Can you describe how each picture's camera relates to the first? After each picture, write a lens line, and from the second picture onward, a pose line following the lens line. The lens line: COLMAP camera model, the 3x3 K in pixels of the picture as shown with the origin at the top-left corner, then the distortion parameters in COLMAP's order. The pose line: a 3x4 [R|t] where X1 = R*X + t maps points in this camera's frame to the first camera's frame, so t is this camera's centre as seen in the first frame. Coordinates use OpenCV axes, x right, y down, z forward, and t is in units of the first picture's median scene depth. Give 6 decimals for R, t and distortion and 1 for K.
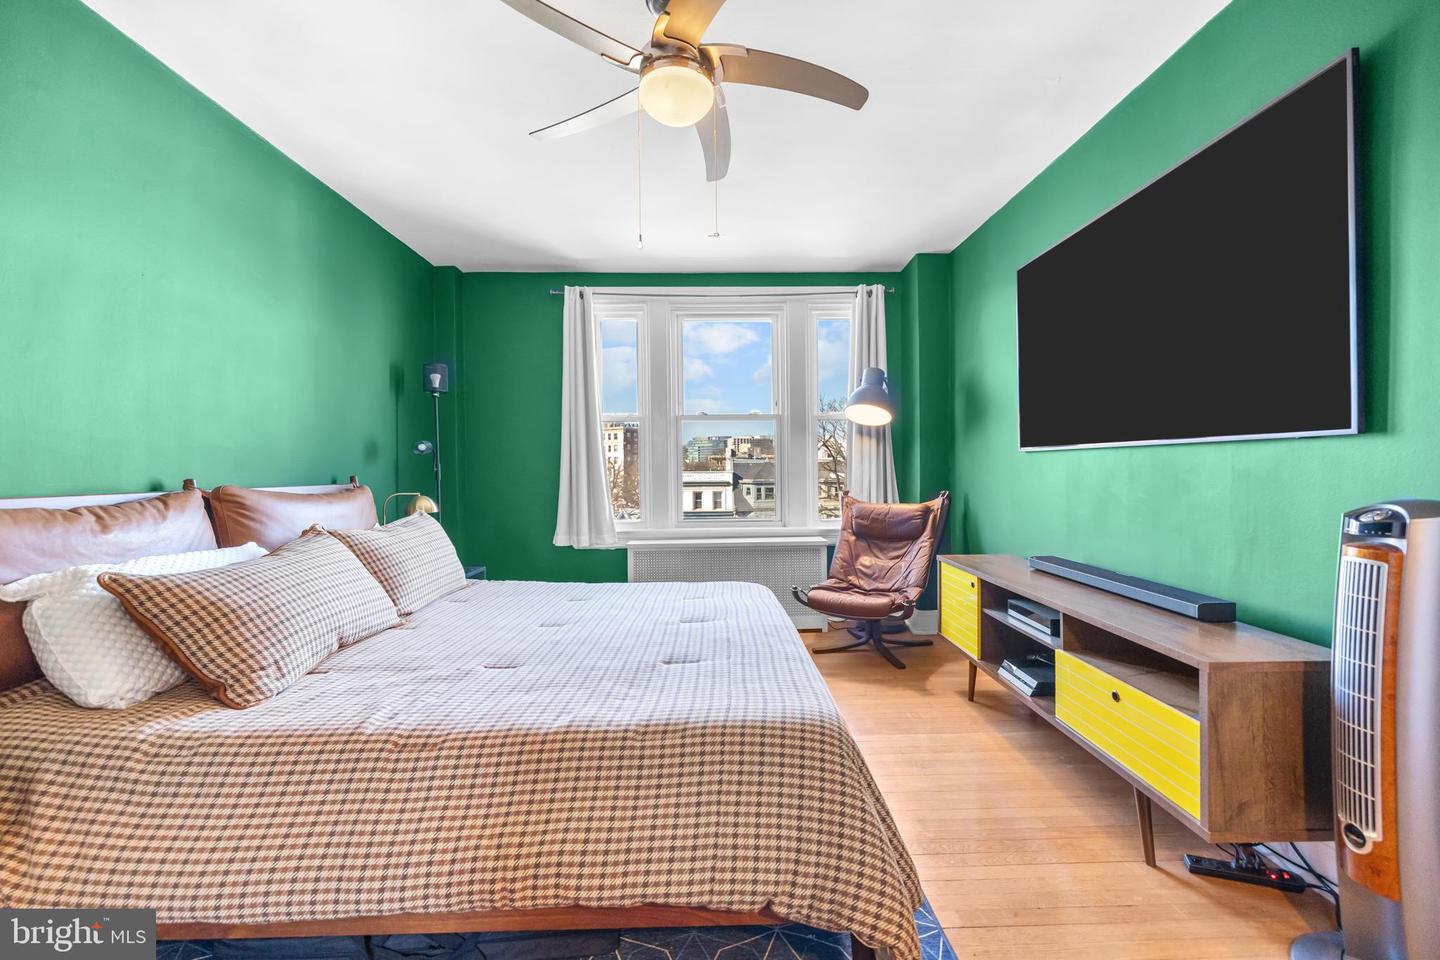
lens RADIAL K [[608.5, 0, 723.1], [0, 608.5, 470.3], [0, 0, 1]] dist [0.001104, 0.000313]
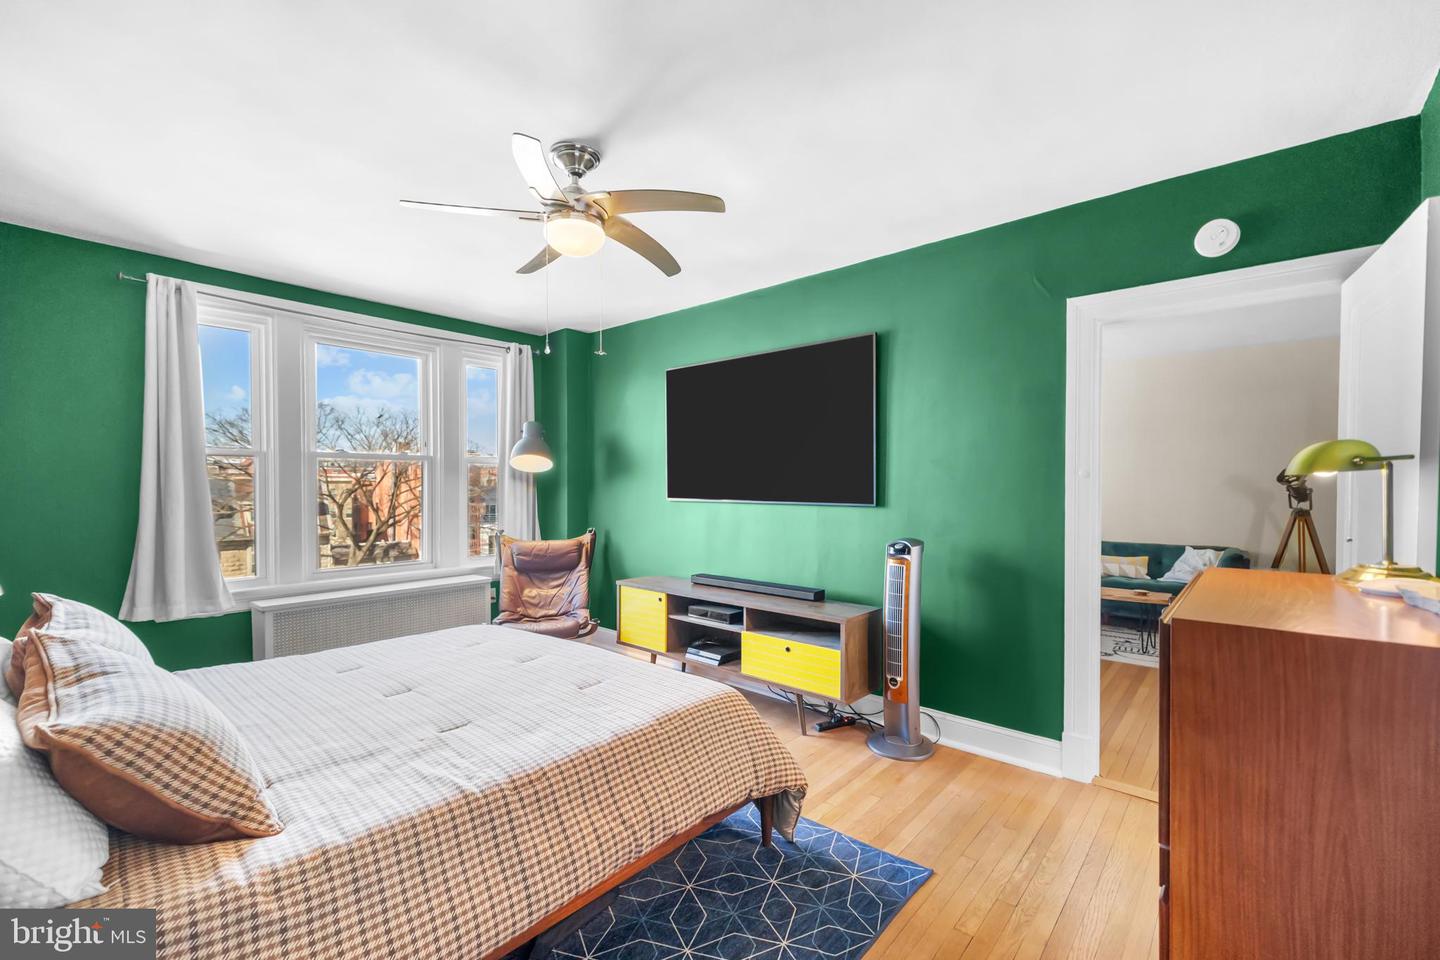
lens RADIAL K [[611.9, 0, 724.8], [0, 611.9, 488.9], [0, 0, 1]] dist [0.003235, 0.000244]
pose [[0.673831, 0.007044, 0.738852, -0.405175], [-0.006947, 0.999971, -0.003198, -0.047204], [-0.738853, -0.002978, 0.673860, -0.038748]]
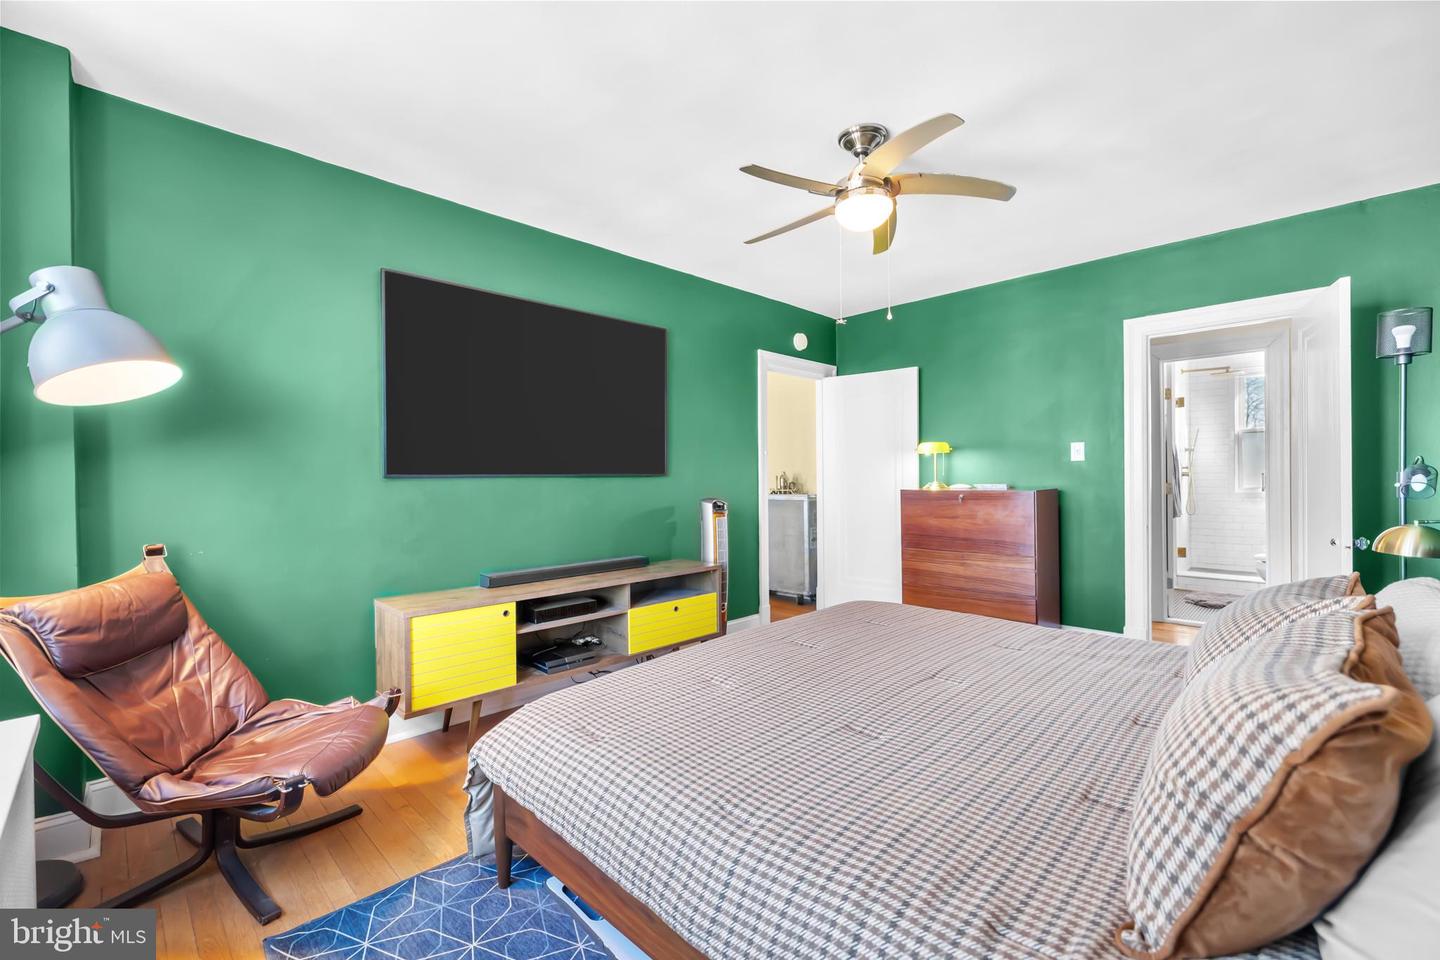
lens RADIAL K [[607.7, 0, 720.0], [0, 607.7, 480.0], [0, 0, 1]] dist [0.001918, 0.000217]
pose [[-0.696611, 0.015305, 0.717285, -0.412694], [0.020298, 0.999793, -0.001620, -0.013603], [-0.717162, 0.013431, -0.696778, 1.109670]]
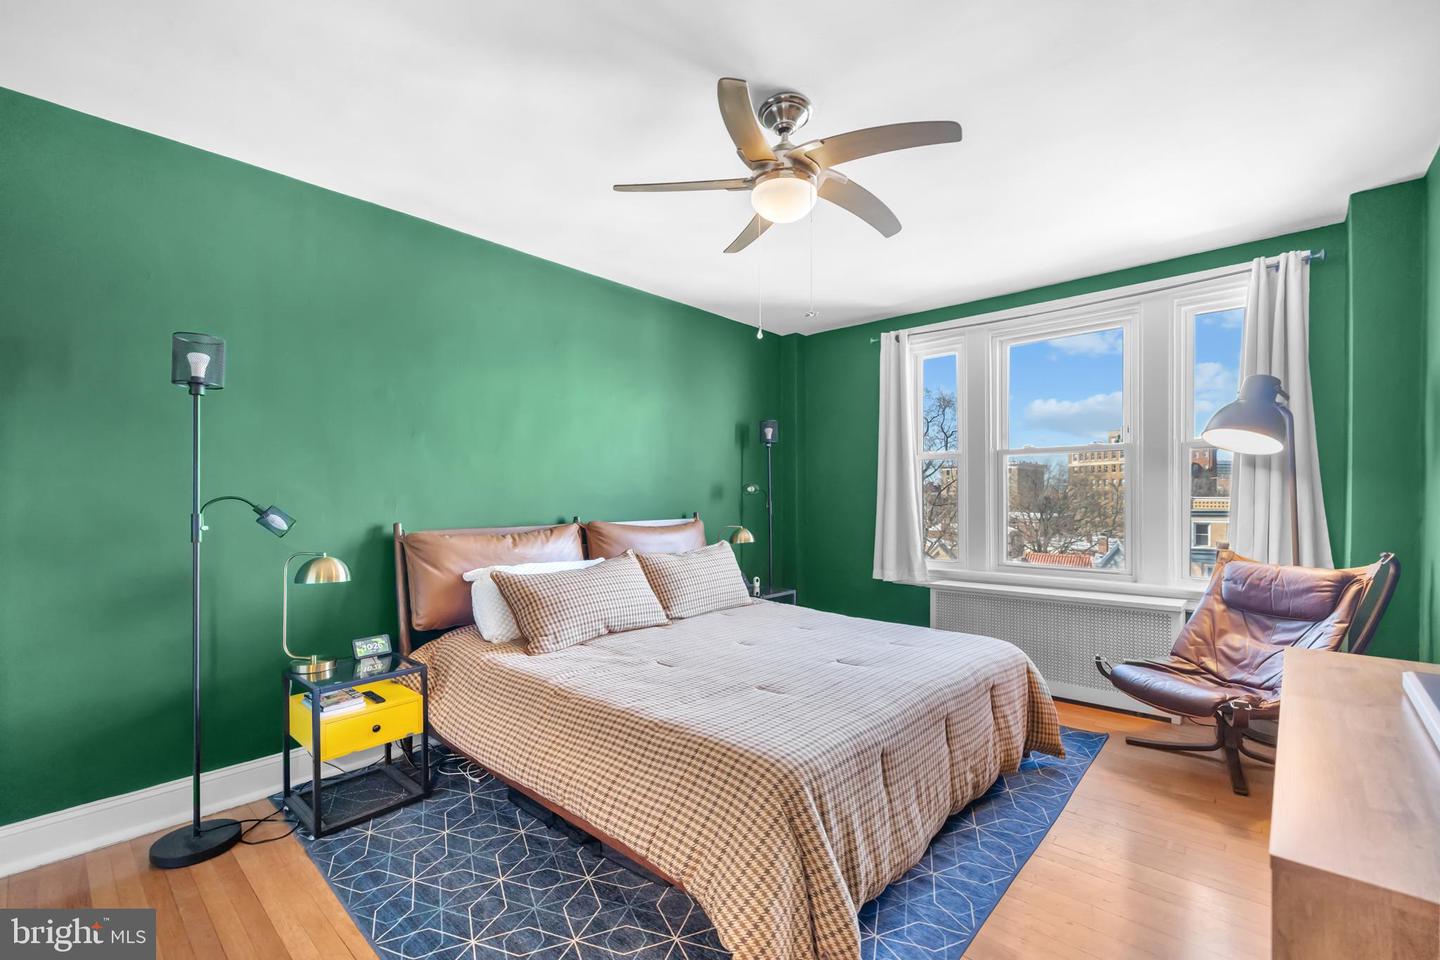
lens RADIAL K [[616.0, 0, 722.4], [0, 616.0, 495.3], [0, 0, 1]] dist [0.002116, 0.000200]
pose [[0.727091, 0.006250, -0.686513, 0.328009], [-0.002946, 0.999978, 0.005983, -0.032224], [0.686535, -0.002328, 0.727093, 0.038467]]
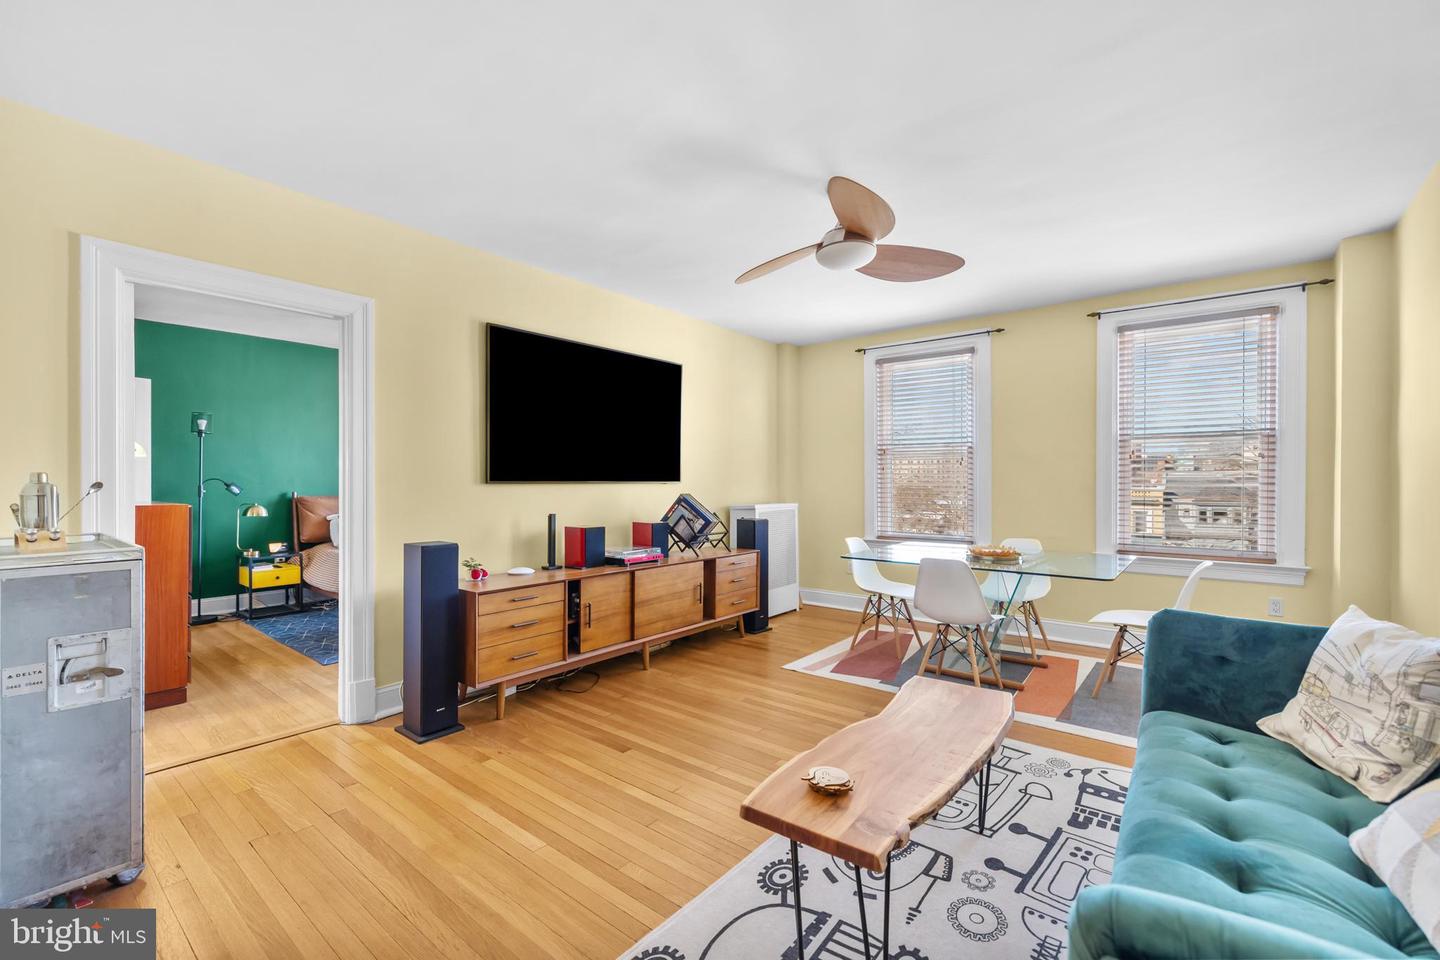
lens RADIAL K [[607.7, 0, 720.0], [0, 607.7, 480.0], [0, 0, 1]] dist [0.001918, 0.000217]
pose [[0.760908, 0.008764, -0.648800, 1.418691], [-0.011122, 0.999938, 0.000464, -0.036416], [0.648764, 0.006863, 0.760959, -0.175649]]
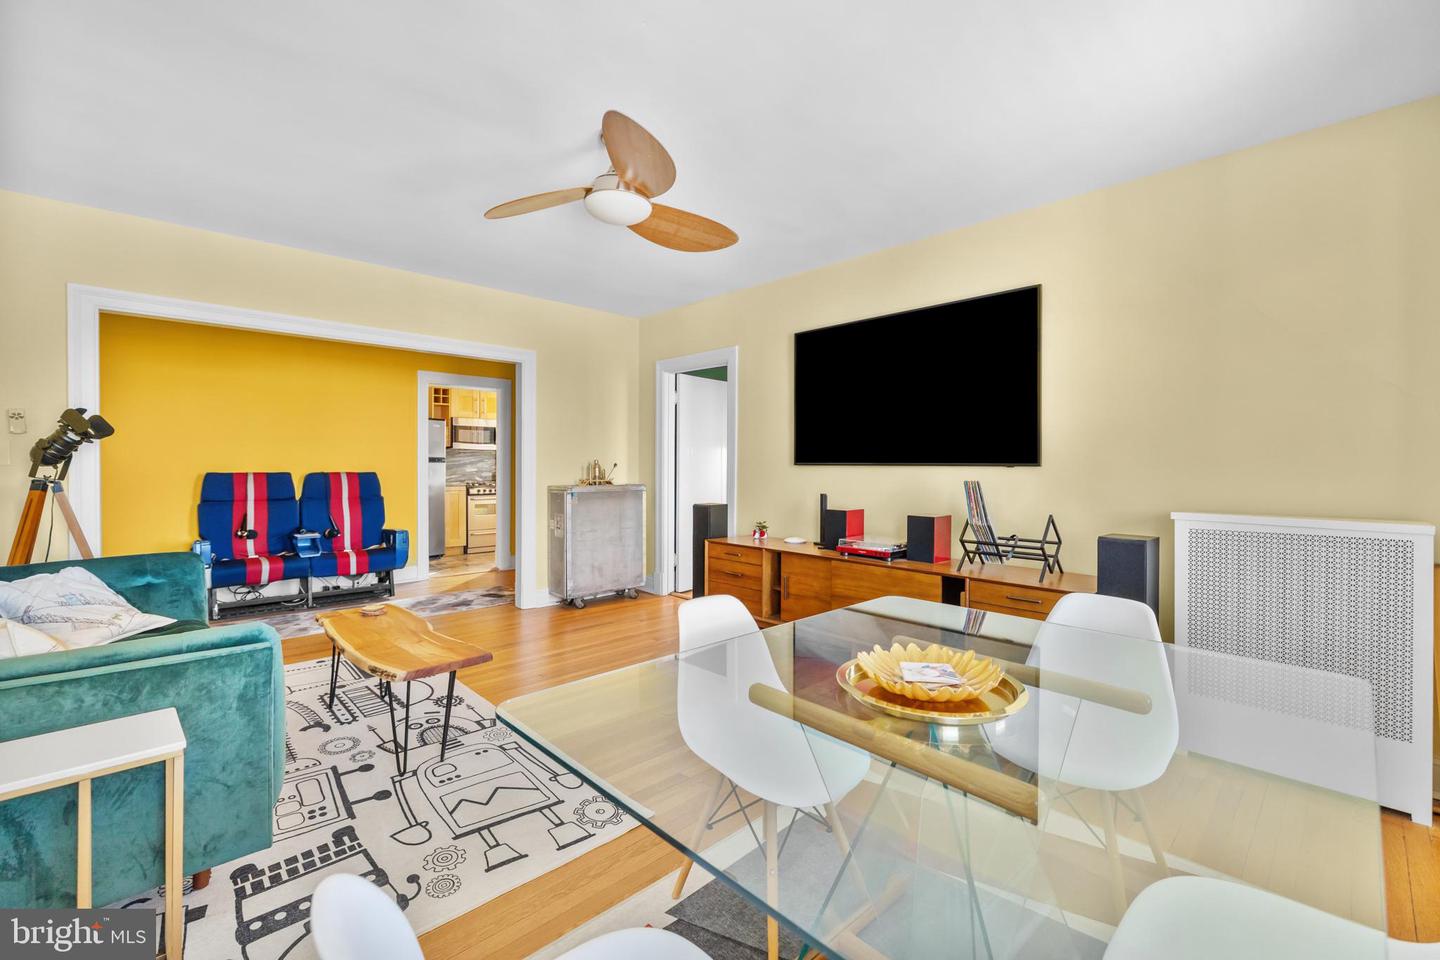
lens RADIAL K [[609.3, 0, 720.2], [0, 609.3, 475.8], [0, 0, 1]] dist [-0.000075, -0.000087]
pose [[-0.739928, 0.020748, -0.672366, 1.413297], [0.000911, 0.999554, 0.029841, -0.041431], [0.672685, 0.021468, -0.739617, 1.140480]]
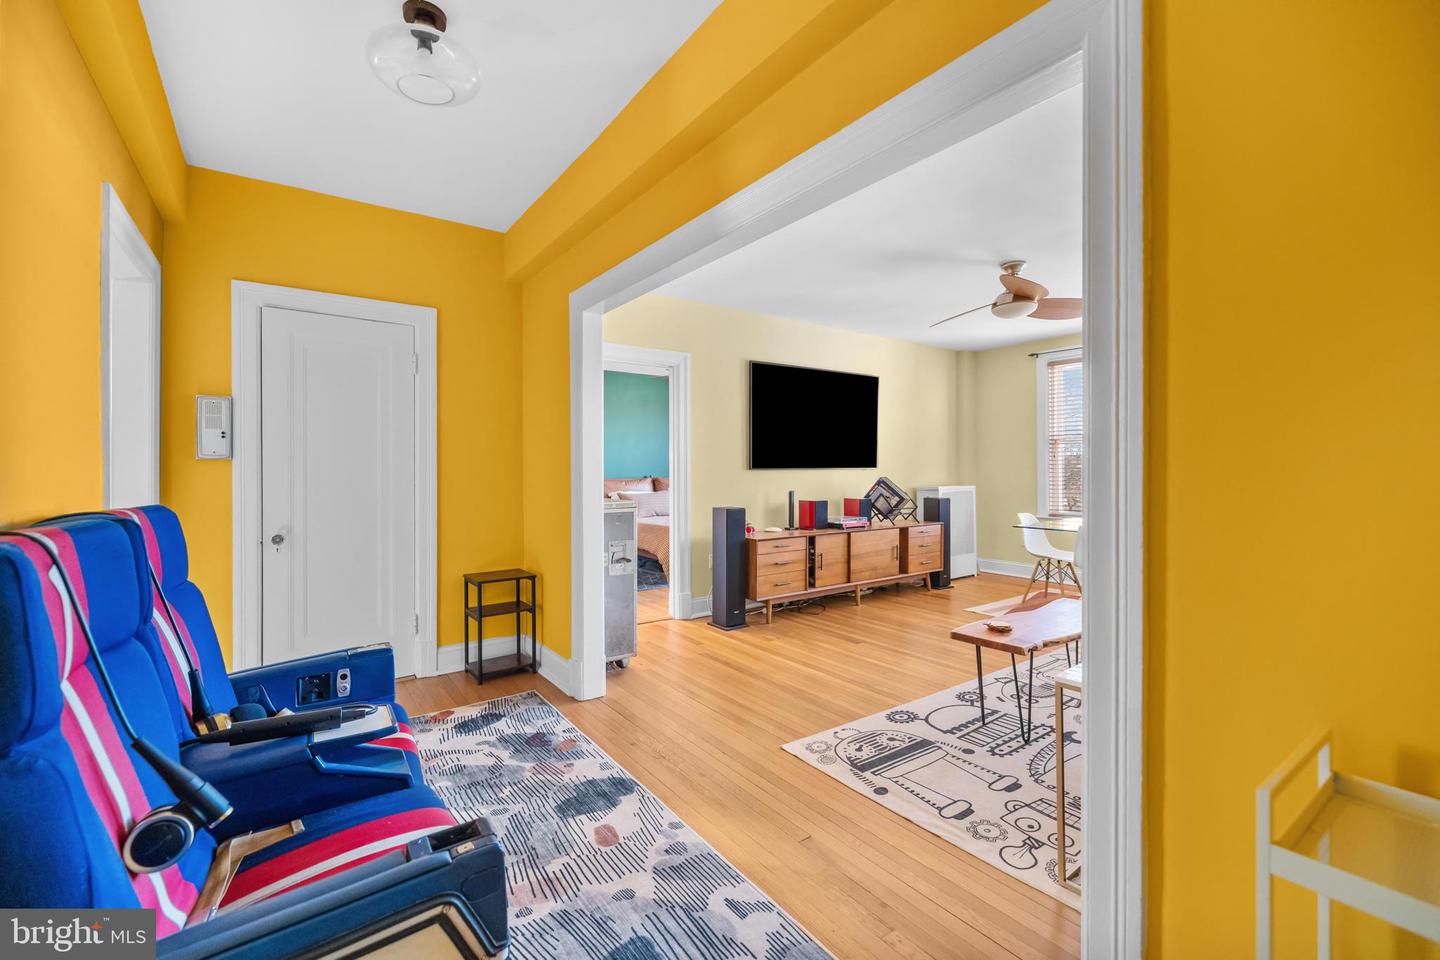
lens RADIAL K [[608.3, 0, 719.6], [0, 608.3, 468.5], [0, 0, 1]] dist [-0.000798, 0.000007]
pose [[0.564238, 0.010715, -0.825543, 1.653368], [-0.006712, 0.999942, 0.008392, -0.040791], [0.825585, 0.000806, 0.564277, -0.556304]]
